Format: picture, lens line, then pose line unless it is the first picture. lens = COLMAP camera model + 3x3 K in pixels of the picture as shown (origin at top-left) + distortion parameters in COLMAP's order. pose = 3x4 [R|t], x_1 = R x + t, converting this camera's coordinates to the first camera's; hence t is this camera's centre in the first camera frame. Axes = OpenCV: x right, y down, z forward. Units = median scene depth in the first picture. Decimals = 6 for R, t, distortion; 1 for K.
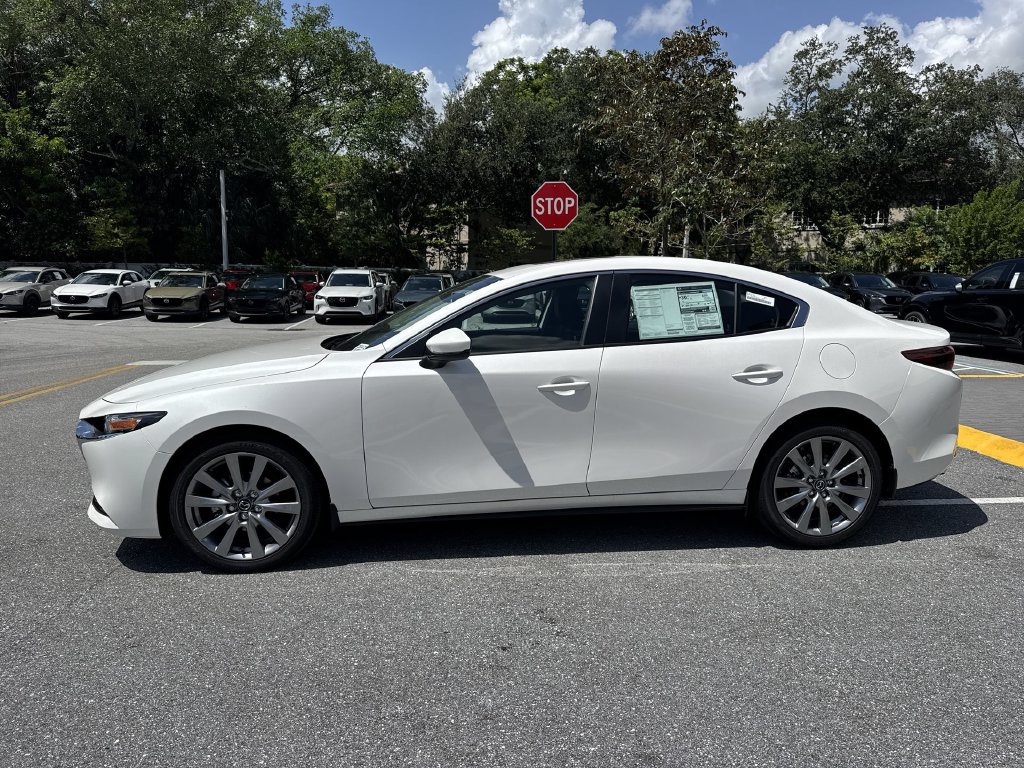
lens RADIAL K [[726.2, 0, 511.3], [0, 726.2, 393.1], [0, 0, 1]] dist [0.046756, -0.057967]
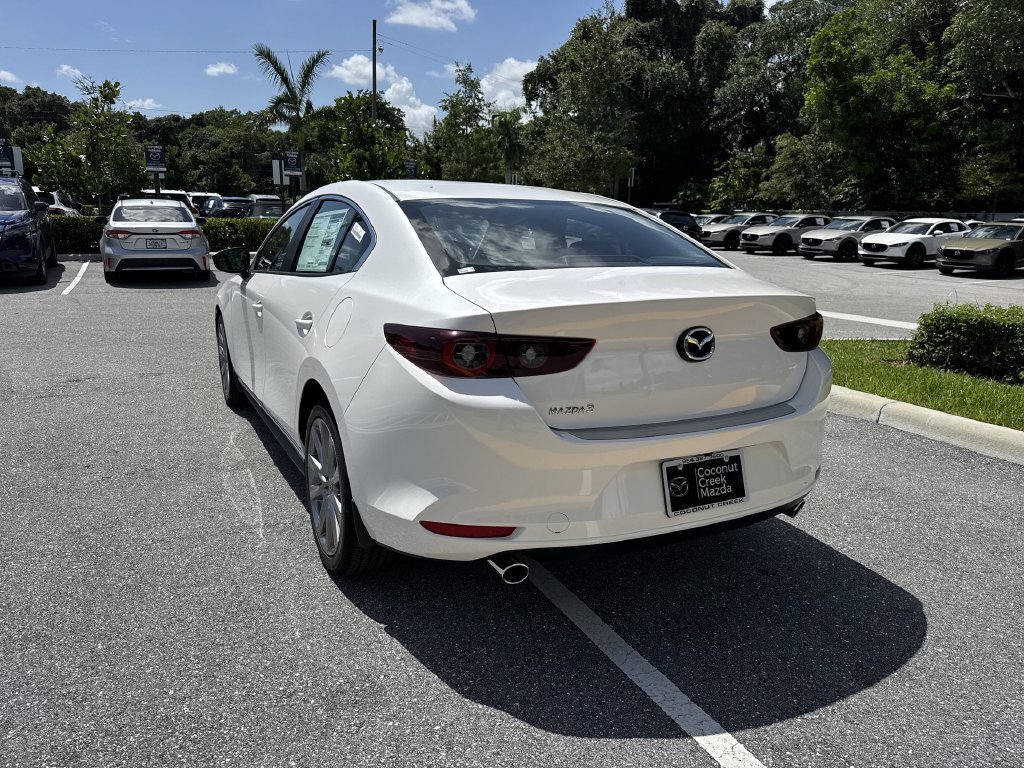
lens RADIAL K [[725.5, 0, 509.0], [0, 725.5, 381.5], [0, 0, 1]] dist [0.048792, -0.058192]
pose [[0.356010, 0.204792, -0.911766, 1.083016], [-0.162076, 0.974436, 0.155583, -0.114935], [0.920320, 0.092387, 0.380101, 0.828269]]
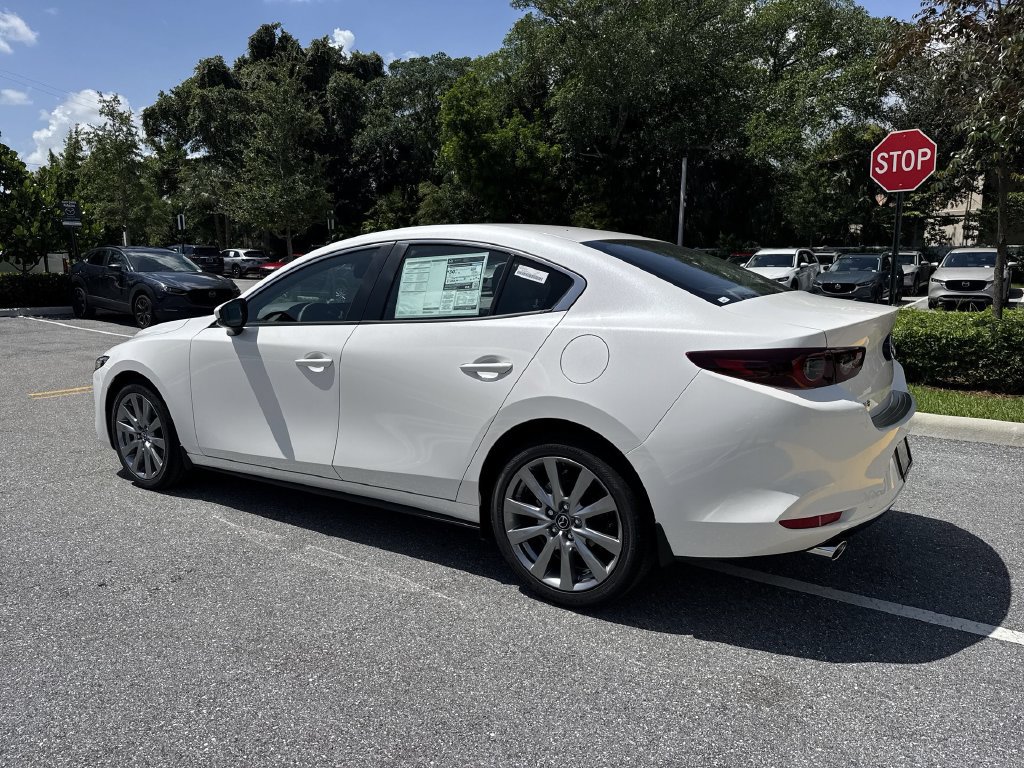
lens RADIAL K [[725.5, 0, 506.9], [0, 725.5, 385.6], [0, 0, 1]] dist [0.048792, -0.058192]
pose [[0.763095, 0.094676, -0.639314, 0.794704], [-0.086925, 0.995259, 0.043632, -0.038344], [0.640414, 0.022277, 0.767707, 0.366958]]
